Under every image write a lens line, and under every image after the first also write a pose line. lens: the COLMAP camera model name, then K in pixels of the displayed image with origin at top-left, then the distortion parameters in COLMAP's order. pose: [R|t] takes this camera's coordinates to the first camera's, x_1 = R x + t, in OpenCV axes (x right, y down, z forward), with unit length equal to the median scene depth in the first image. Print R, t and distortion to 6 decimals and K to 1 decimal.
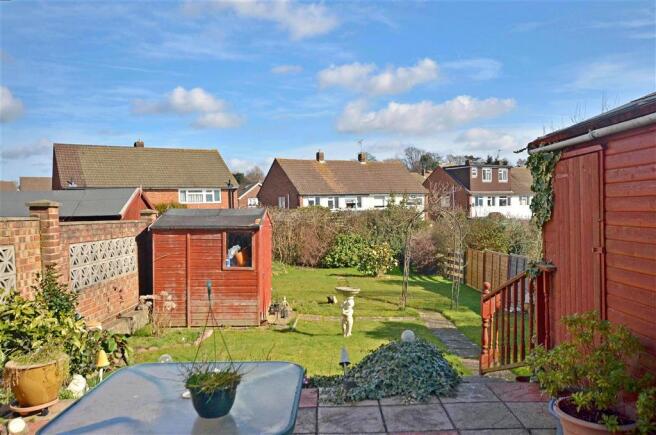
lens RADIAL K [[549.3, 0, 326.5], [0, 549.3, 215.6], [0, 0, 1]] dist [-0.007750, -0.004299]
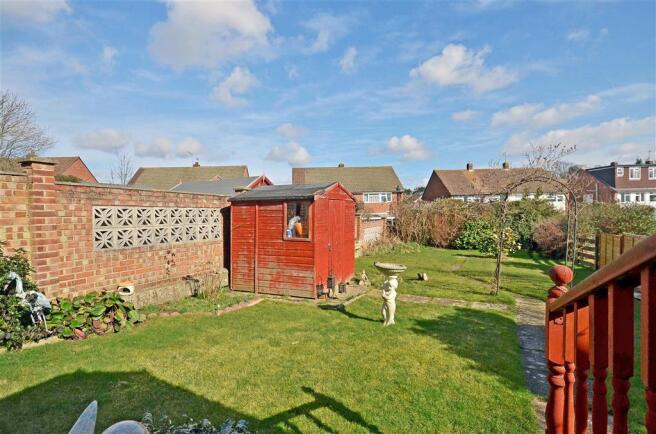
lens RADIAL K [[344.2, 0, 329.1], [0, 344.2, 221.1], [0, 0, 1]] dist [0.006138, -0.000264]
pose [[0.902504, 0.004620, -0.430658, 0.082870], [0.000466, 0.999931, 0.011704, 0.029124], [0.430682, -0.010764, 0.902440, 0.238129]]
